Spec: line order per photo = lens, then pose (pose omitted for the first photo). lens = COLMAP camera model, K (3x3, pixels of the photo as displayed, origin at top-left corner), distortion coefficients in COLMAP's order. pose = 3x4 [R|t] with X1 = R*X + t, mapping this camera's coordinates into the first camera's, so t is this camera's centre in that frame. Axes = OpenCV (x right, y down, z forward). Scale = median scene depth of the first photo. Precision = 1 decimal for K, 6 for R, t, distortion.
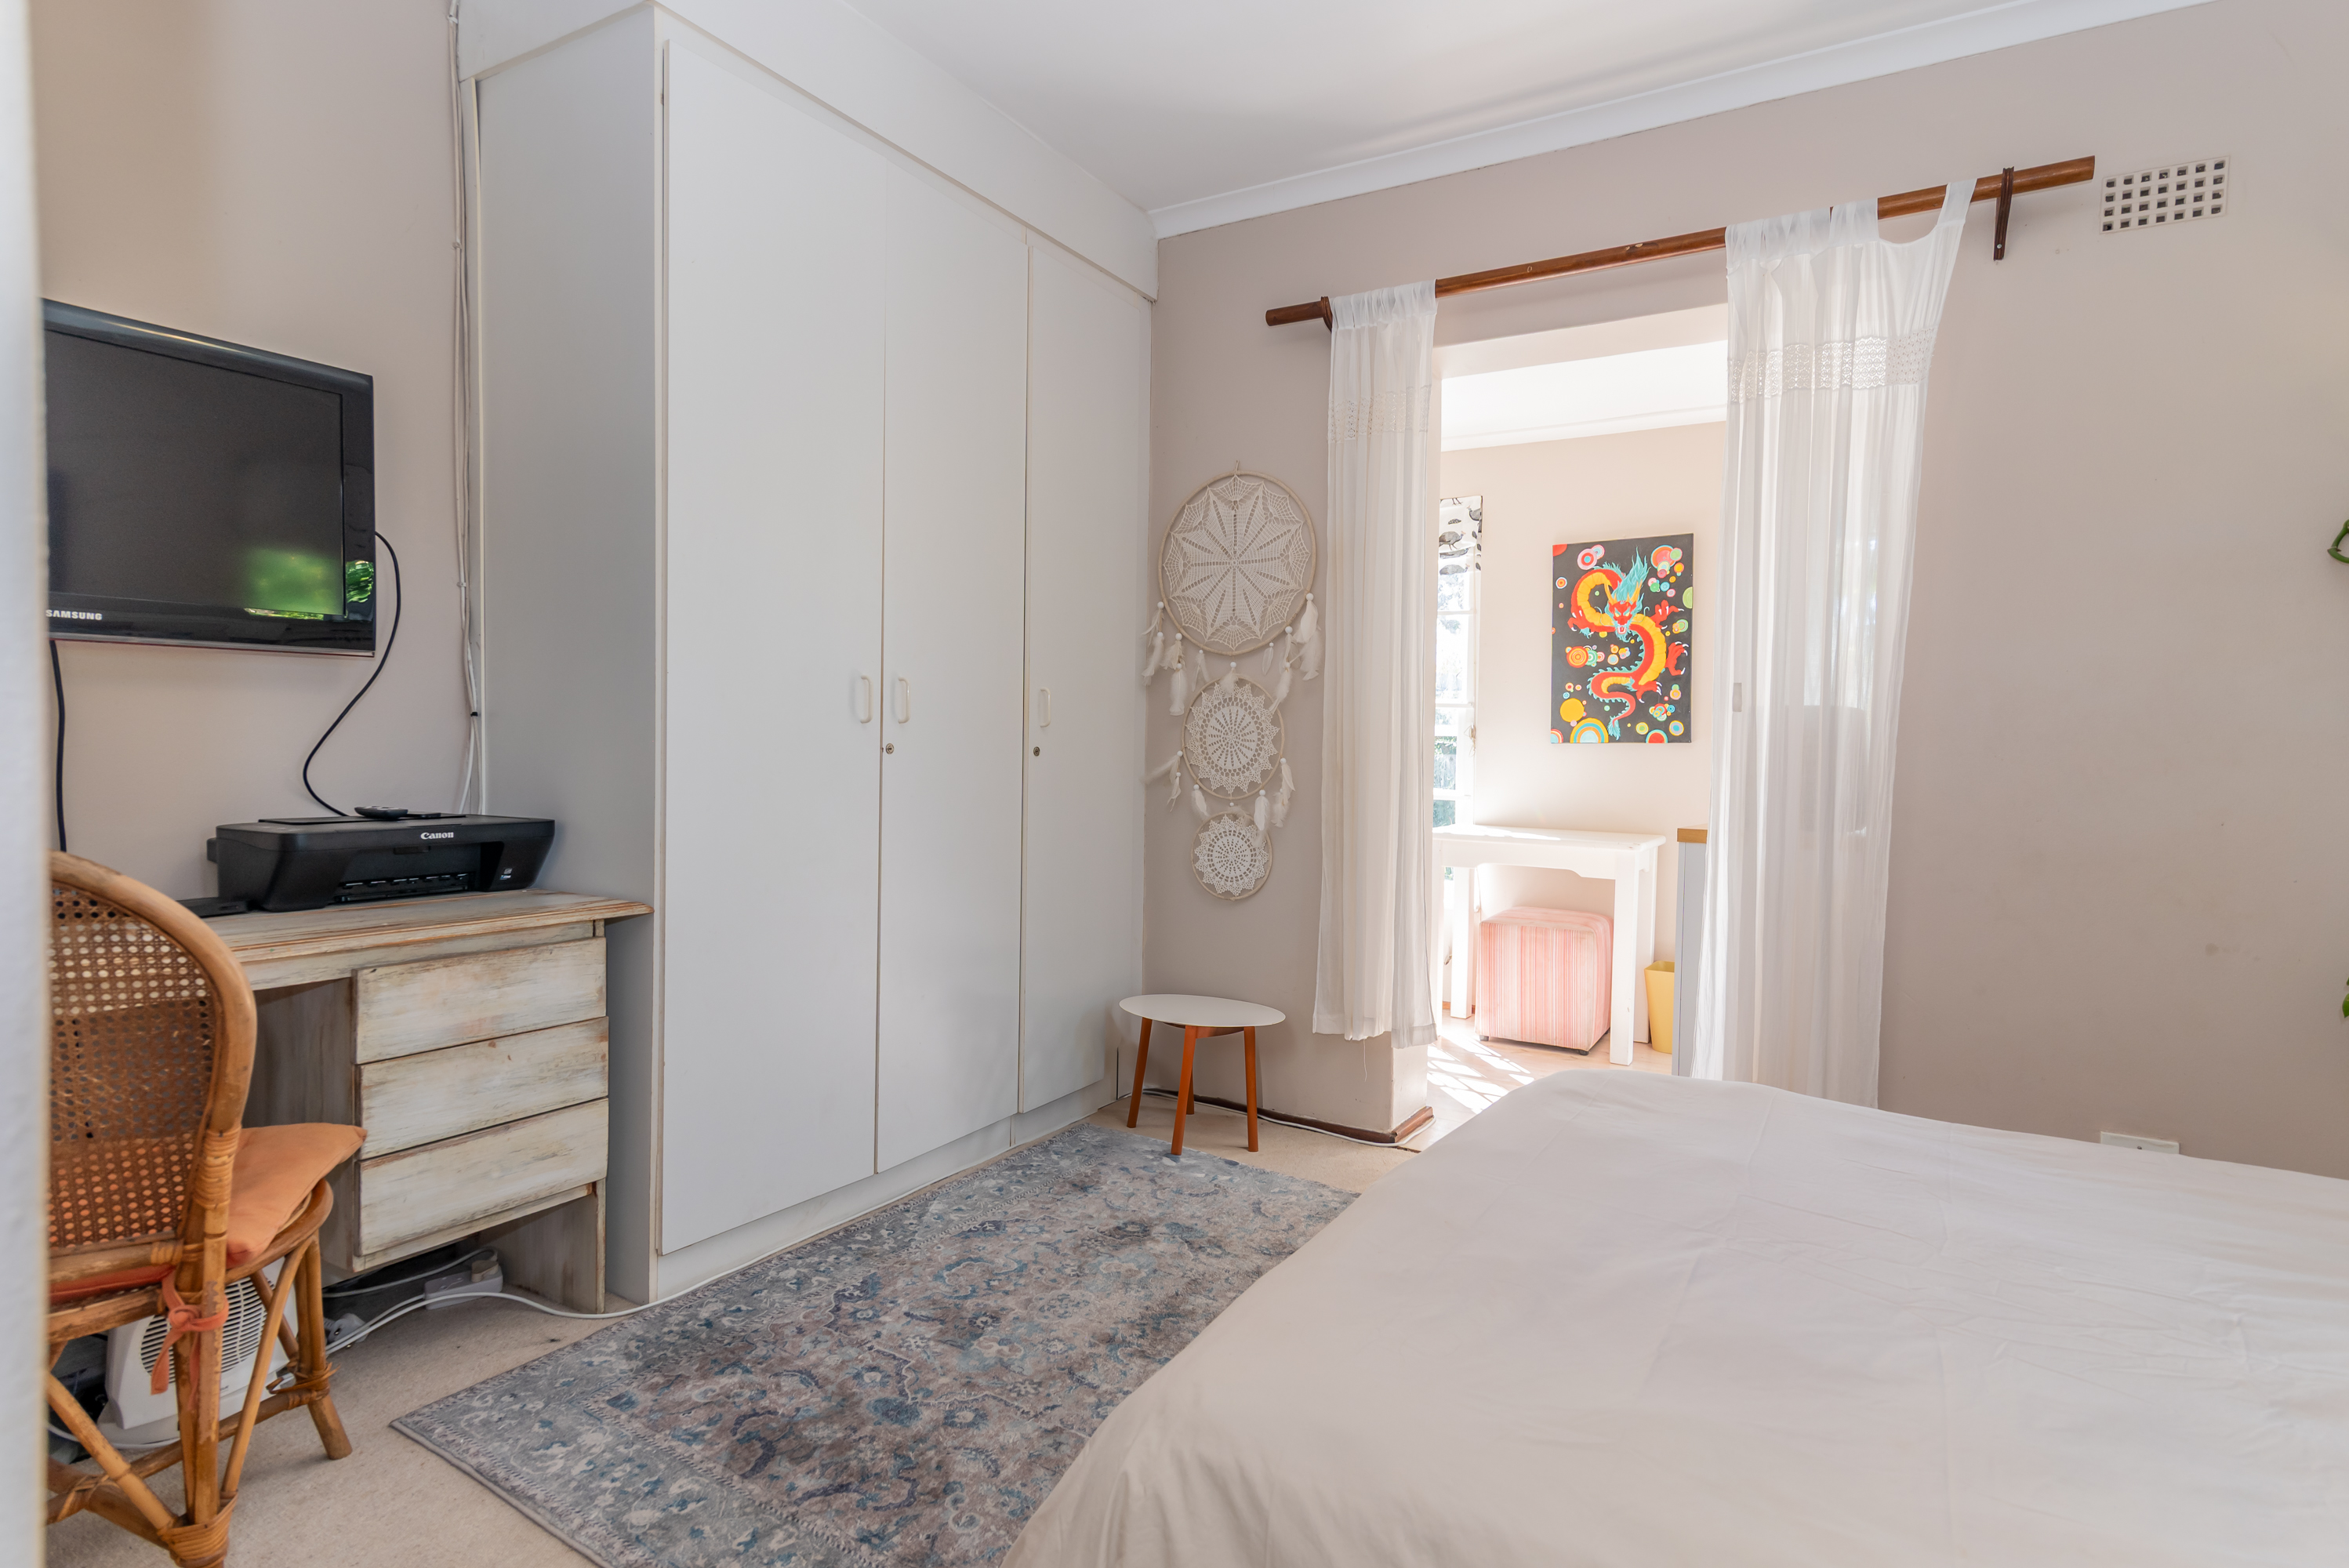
lens RADIAL K [[1133.9, 0, 1196.4], [0, 1133.9, 768.8], [0, 0, 1]] dist [0.016440, 0.000651]
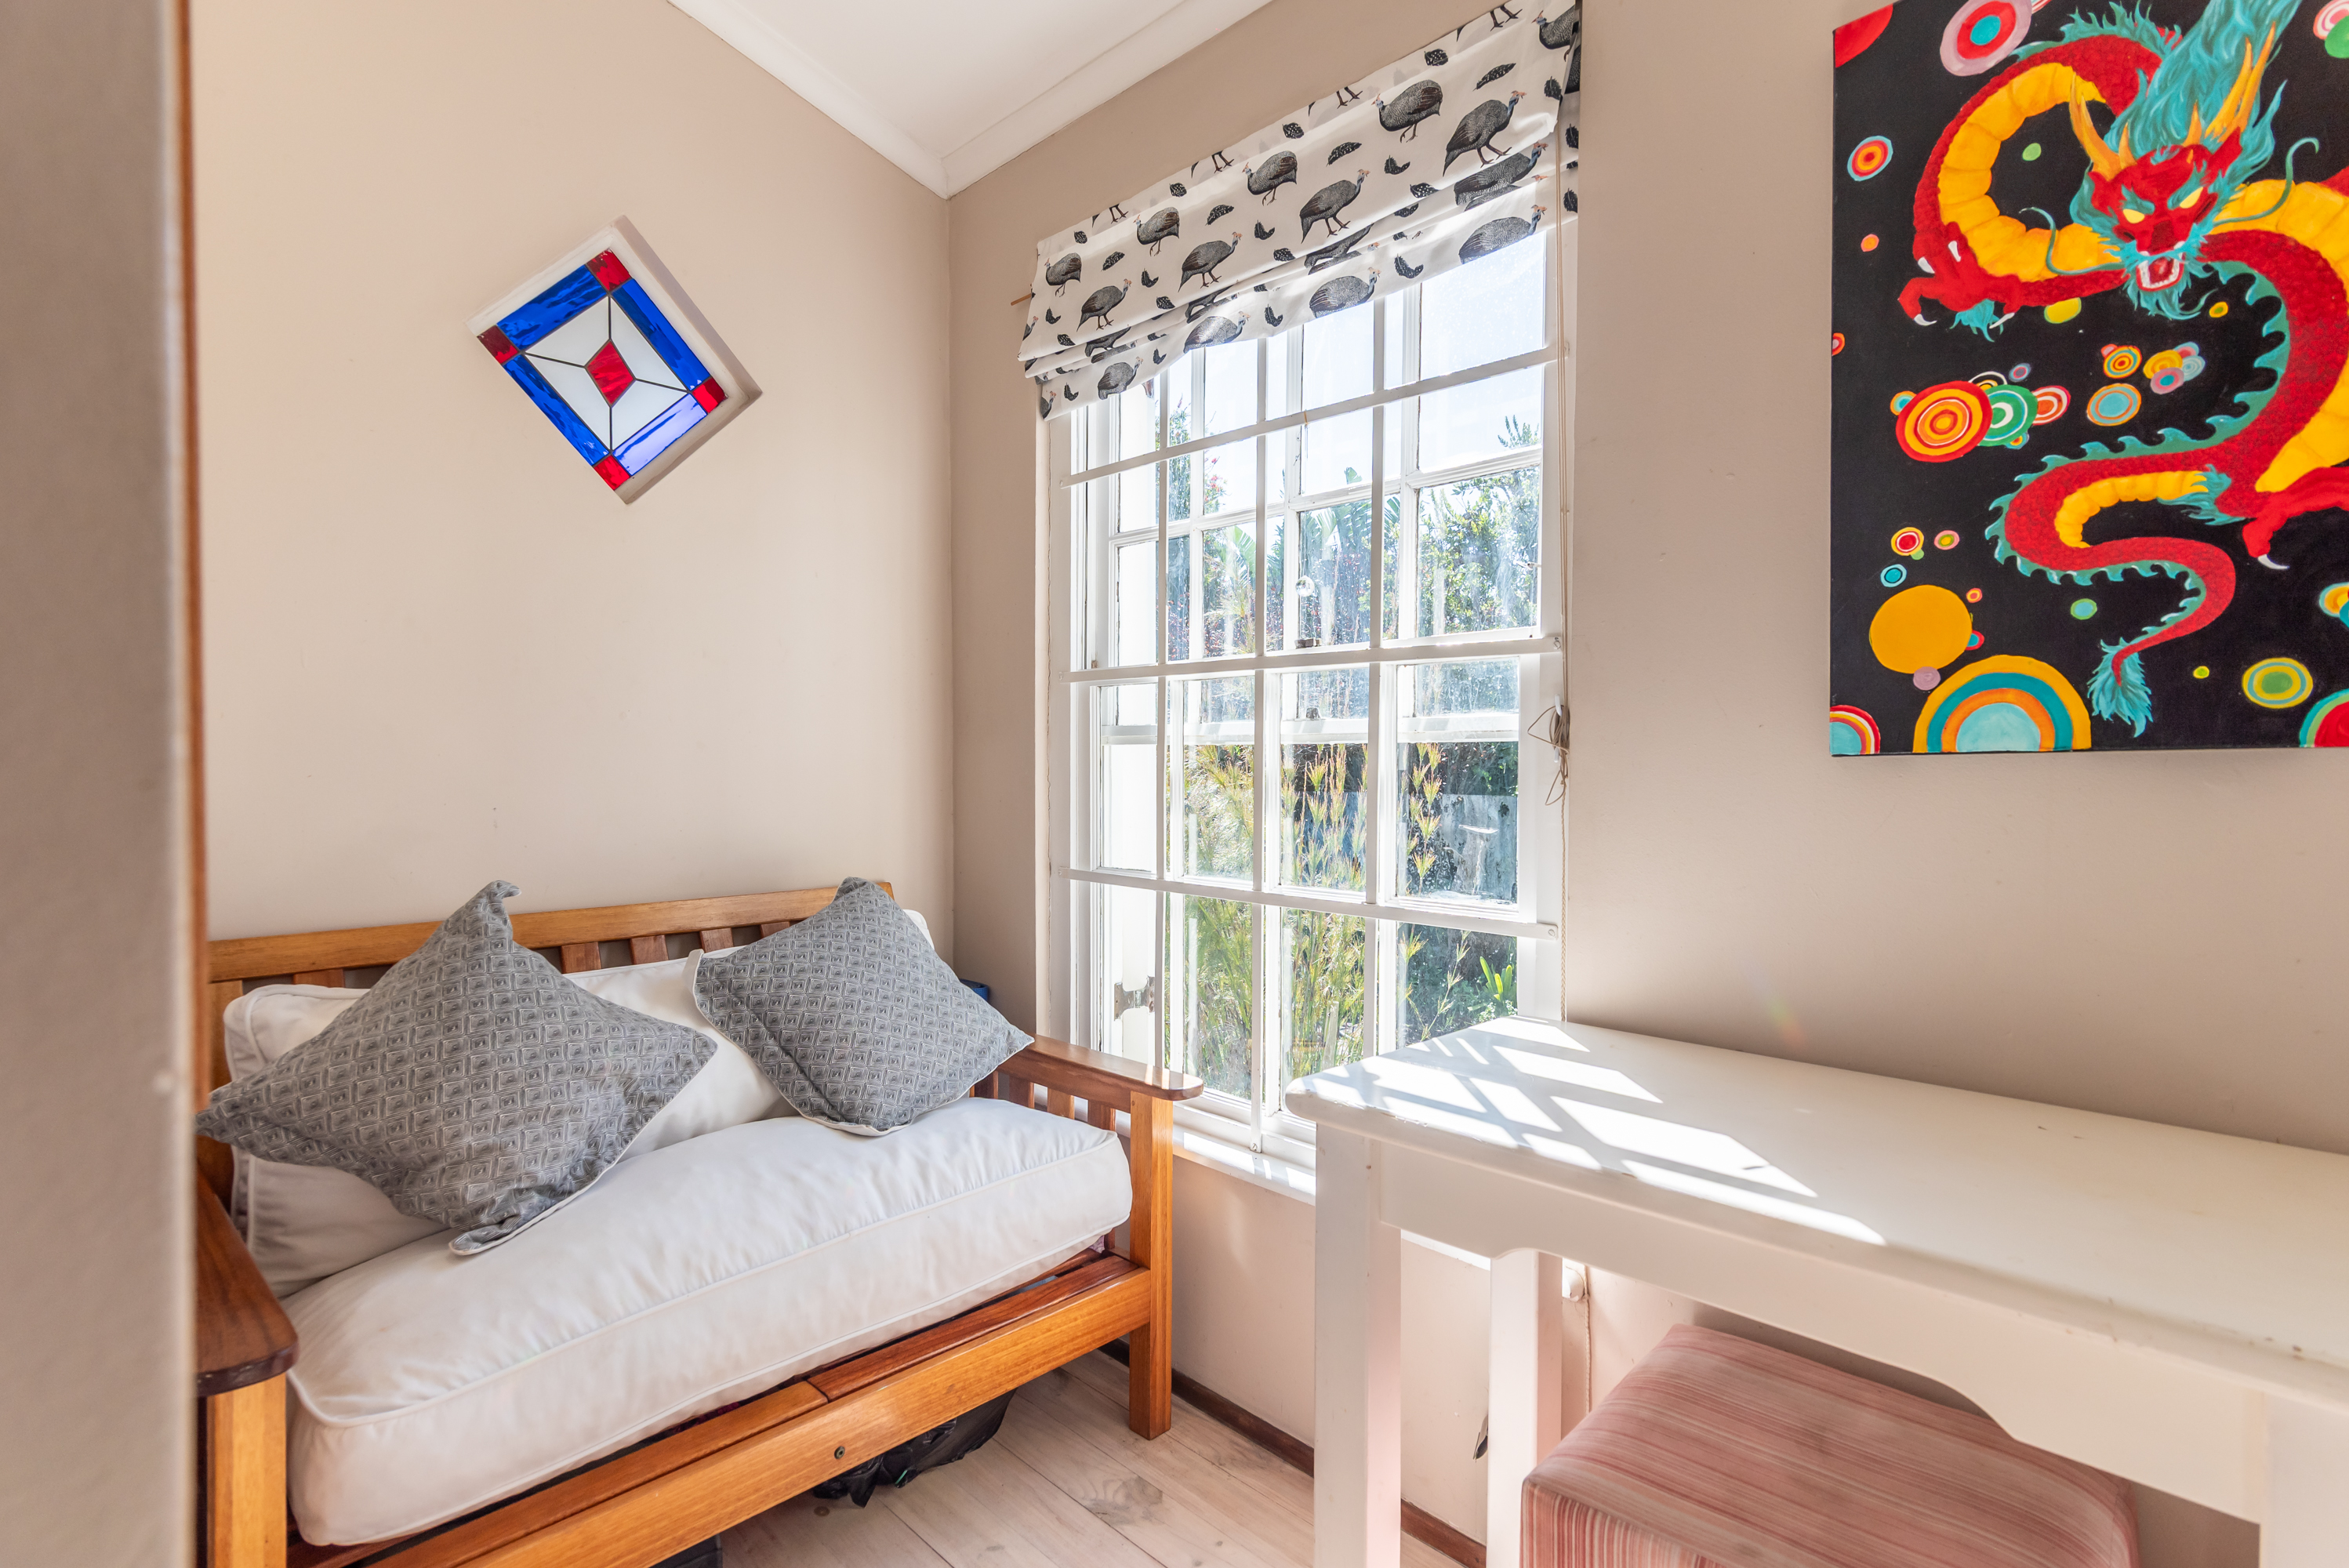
lens RADIAL K [[1133.9, 0, 1170.2], [0, 1133.9, 783.0], [0, 0, 1]] dist [0.016440, 0.000651]
pose [[0.973286, -0.005017, -0.229540, 0.225857], [0.000222, 0.999781, -0.020910, -0.010633], [0.229594, 0.020300, 0.973075, 0.714430]]
